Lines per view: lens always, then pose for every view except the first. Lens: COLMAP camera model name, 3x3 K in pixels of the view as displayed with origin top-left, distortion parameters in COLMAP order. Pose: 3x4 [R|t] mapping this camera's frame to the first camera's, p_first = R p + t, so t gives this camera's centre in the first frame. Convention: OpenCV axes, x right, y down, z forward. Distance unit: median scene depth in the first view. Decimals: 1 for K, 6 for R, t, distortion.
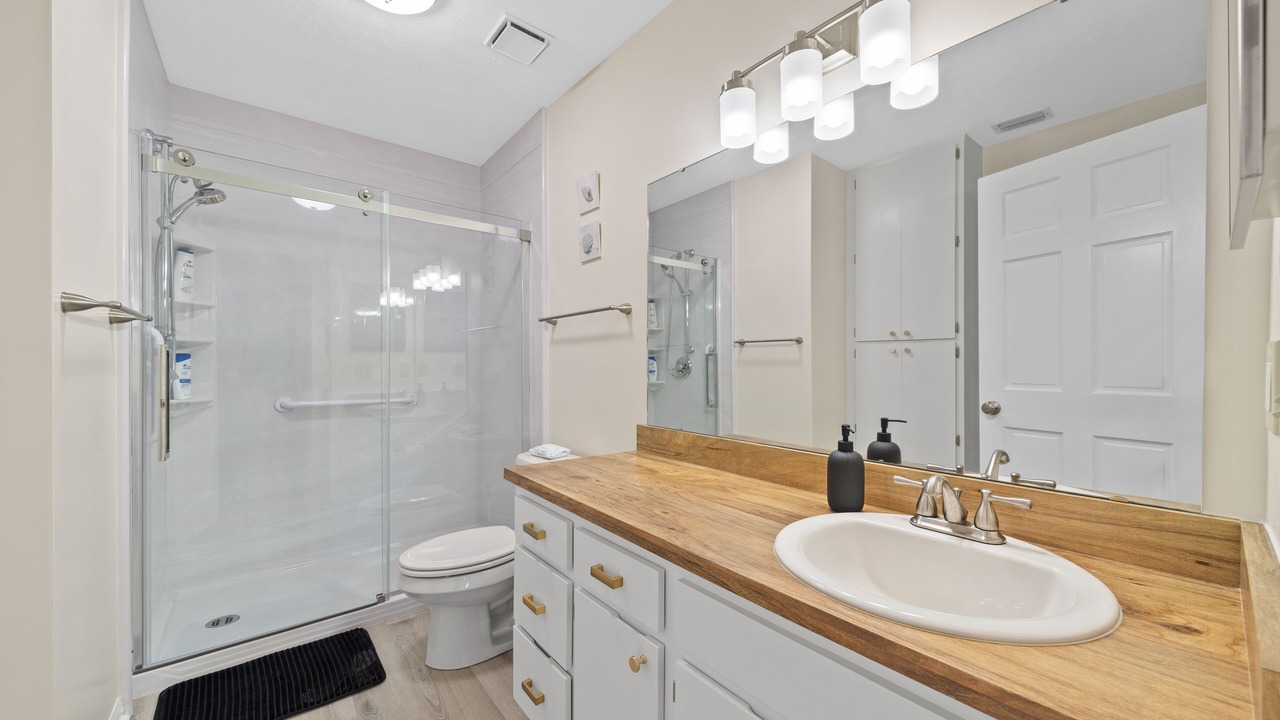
lens RADIAL K [[466.3, 0, 641.6], [0, 466.3, 365.7], [0, 0, 1]] dist [-0.000233, -0.000021]
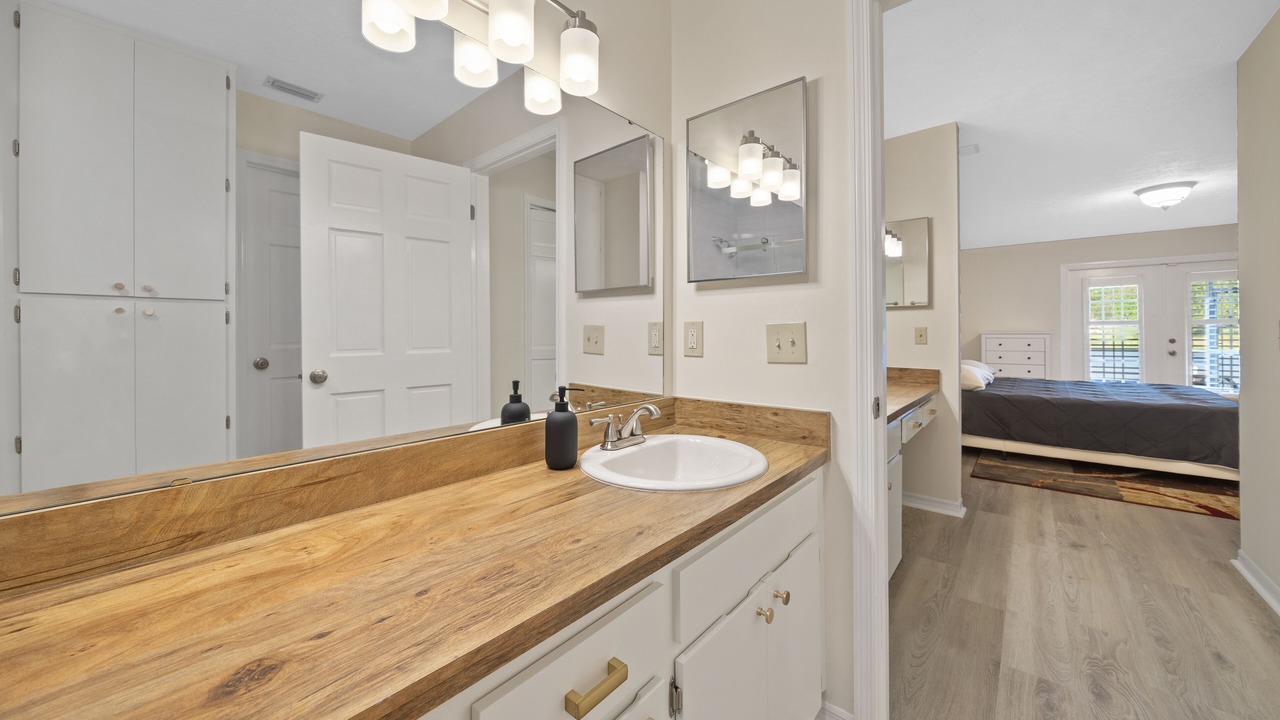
lens RADIAL K [[455.9, 0, 641.7], [0, 455.9, 328.6], [0, 0, 1]] dist [-0.000059, -0.000012]
pose [[-0.181249, 0.008039, 0.983404, -0.572046], [0.004334, 0.999963, -0.007376, 0.000201], [-0.983428, 0.002925, -0.181278, 0.909385]]
